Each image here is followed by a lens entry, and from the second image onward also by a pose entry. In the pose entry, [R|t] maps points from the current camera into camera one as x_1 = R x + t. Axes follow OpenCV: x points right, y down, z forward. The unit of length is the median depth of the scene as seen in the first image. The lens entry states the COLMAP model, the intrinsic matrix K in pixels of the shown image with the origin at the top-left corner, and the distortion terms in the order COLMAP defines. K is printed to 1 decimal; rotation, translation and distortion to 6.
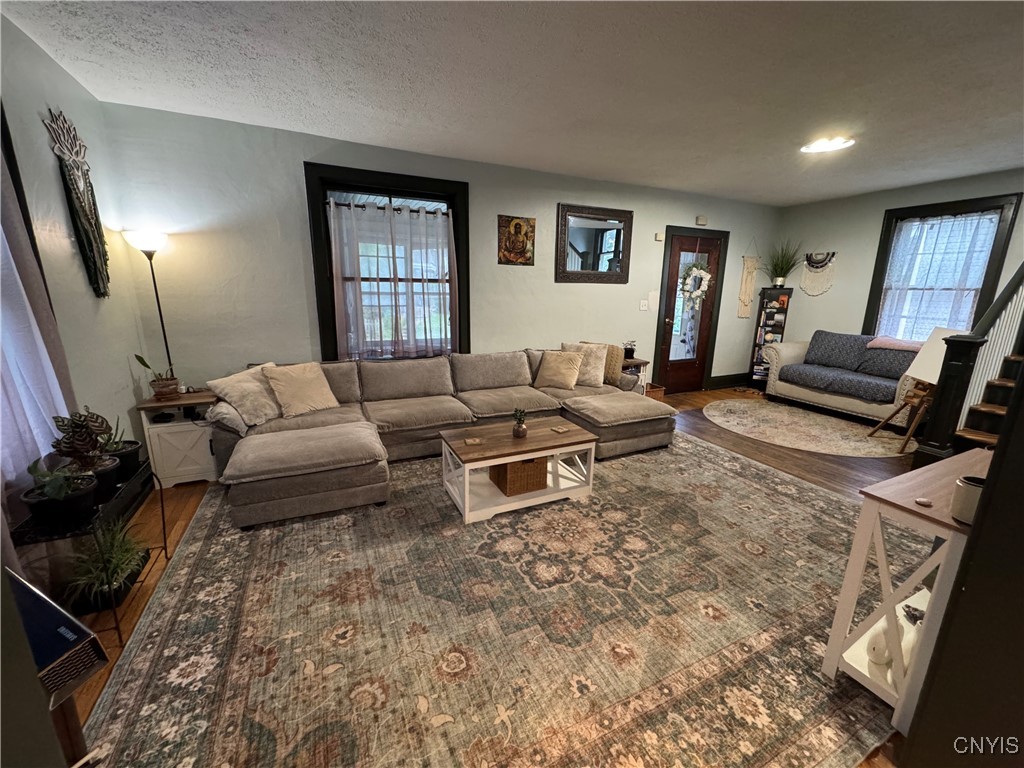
lens RADIAL K [[409.0, 0, 512.0], [0, 409.0, 384.0], [0, 0, 1]] dist [-0.002216, -0.000091]
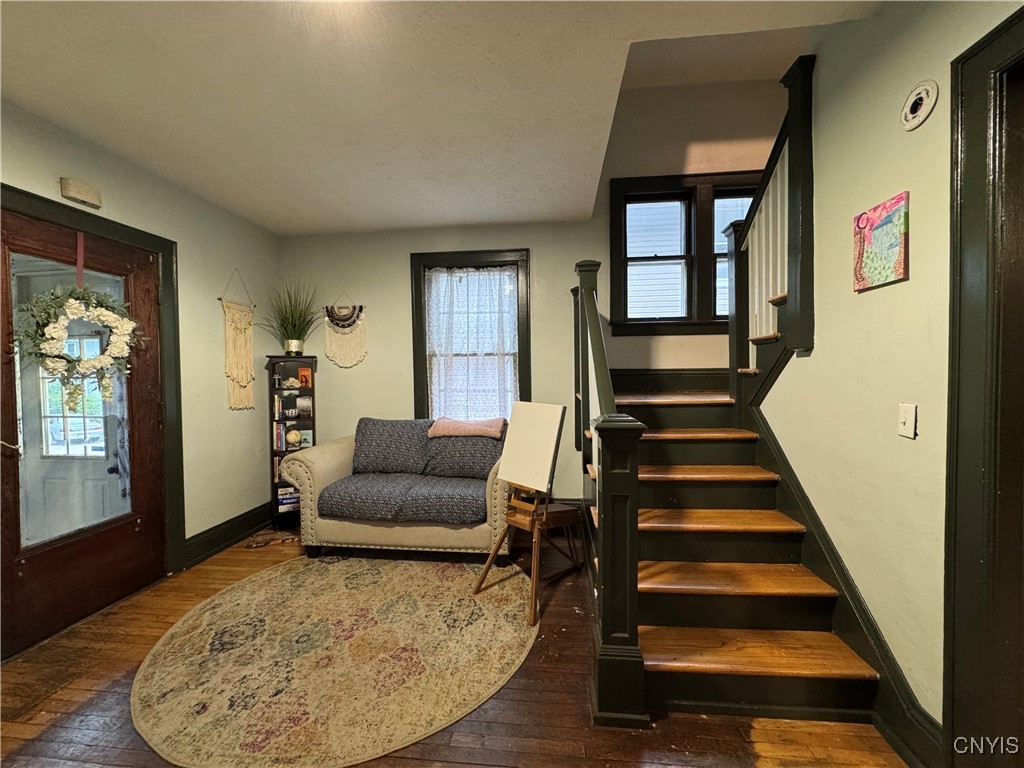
lens RADIAL K [[409.0, 0, 512.0], [0, 409.0, 384.0], [0, 0, 1]] dist [-0.002216, -0.000091]
pose [[0.524075, -0.041987, 0.850636, 0.317357], [0.213169, 0.973459, -0.083283, -0.078211], [-0.824563, 0.224976, 0.519116, 0.445641]]
